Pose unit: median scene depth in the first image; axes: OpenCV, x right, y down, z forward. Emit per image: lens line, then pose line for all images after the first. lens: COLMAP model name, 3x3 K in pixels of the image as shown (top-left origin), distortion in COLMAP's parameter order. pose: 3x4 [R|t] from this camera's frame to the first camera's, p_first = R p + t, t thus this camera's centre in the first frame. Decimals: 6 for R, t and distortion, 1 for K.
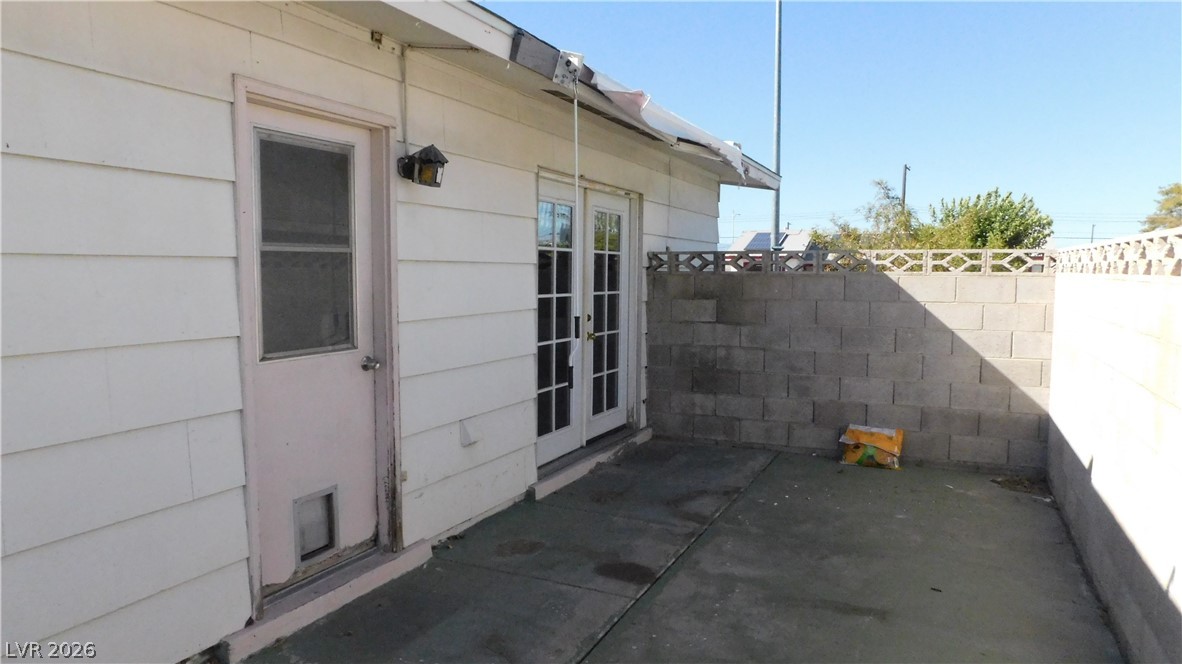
lens RADIAL K [[778.1, 0, 594.8], [0, 778.1, 330.7], [0, 0, 1]] dist [-0.074710, 0.058661]
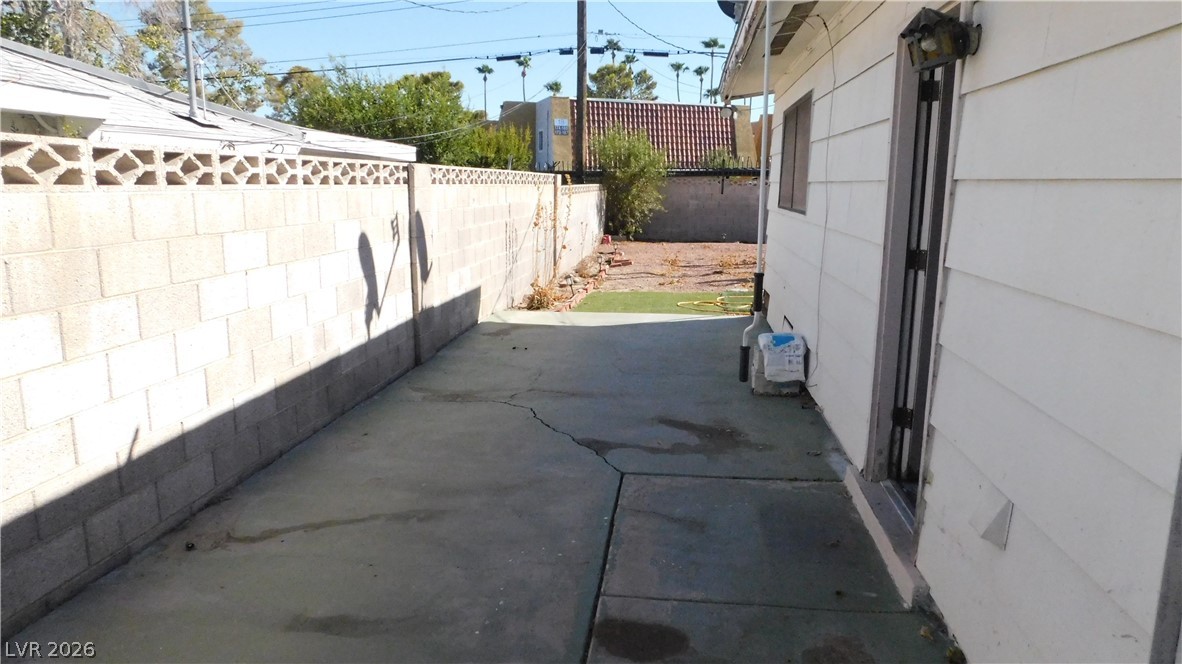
lens RADIAL K [[778.1, 0, 594.8], [0, 778.1, 330.7], [0, 0, 1]] dist [-0.074710, 0.058661]
pose [[-0.948772, 0.042109, -0.313143, 0.287805], [-0.041140, 0.966178, 0.254572, -0.124486], [0.313272, 0.254413, -0.914951, 1.586018]]
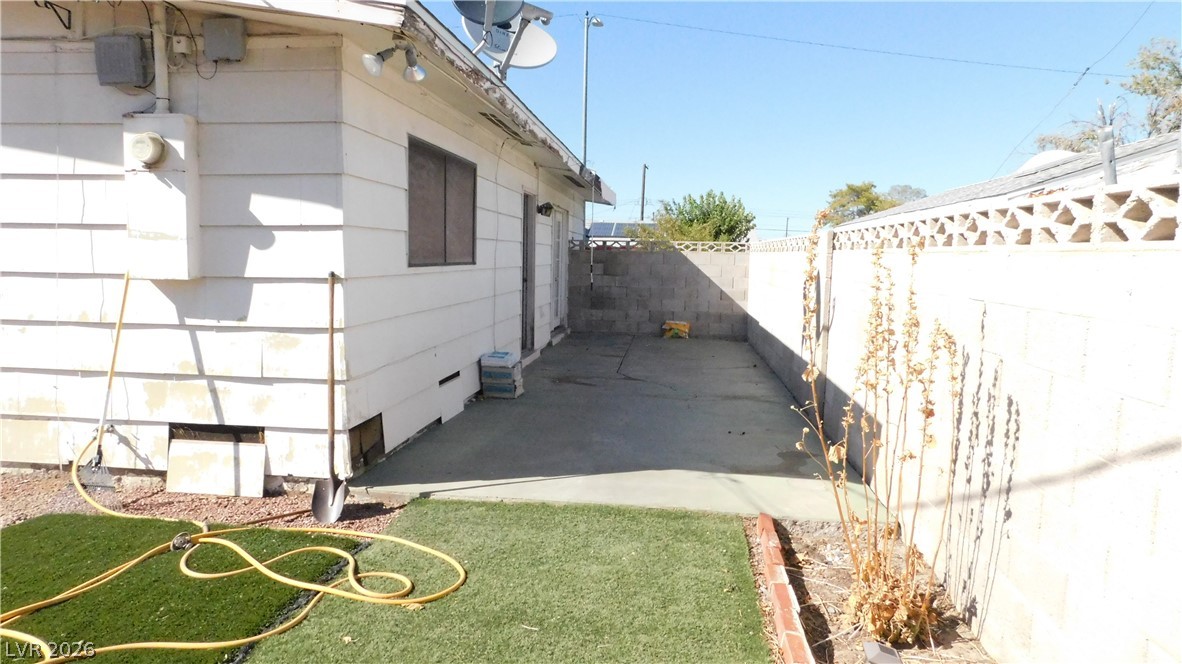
lens RADIAL K [[778.1, 0, 594.8], [0, 778.1, 330.7], [0, 0, 1]] dist [-0.074710, 0.058661]
pose [[0.944947, -0.017034, 0.326780, -0.605758], [0.009261, 0.999636, 0.025327, 0.095414], [-0.327093, -0.020906, 0.944761, -1.060390]]
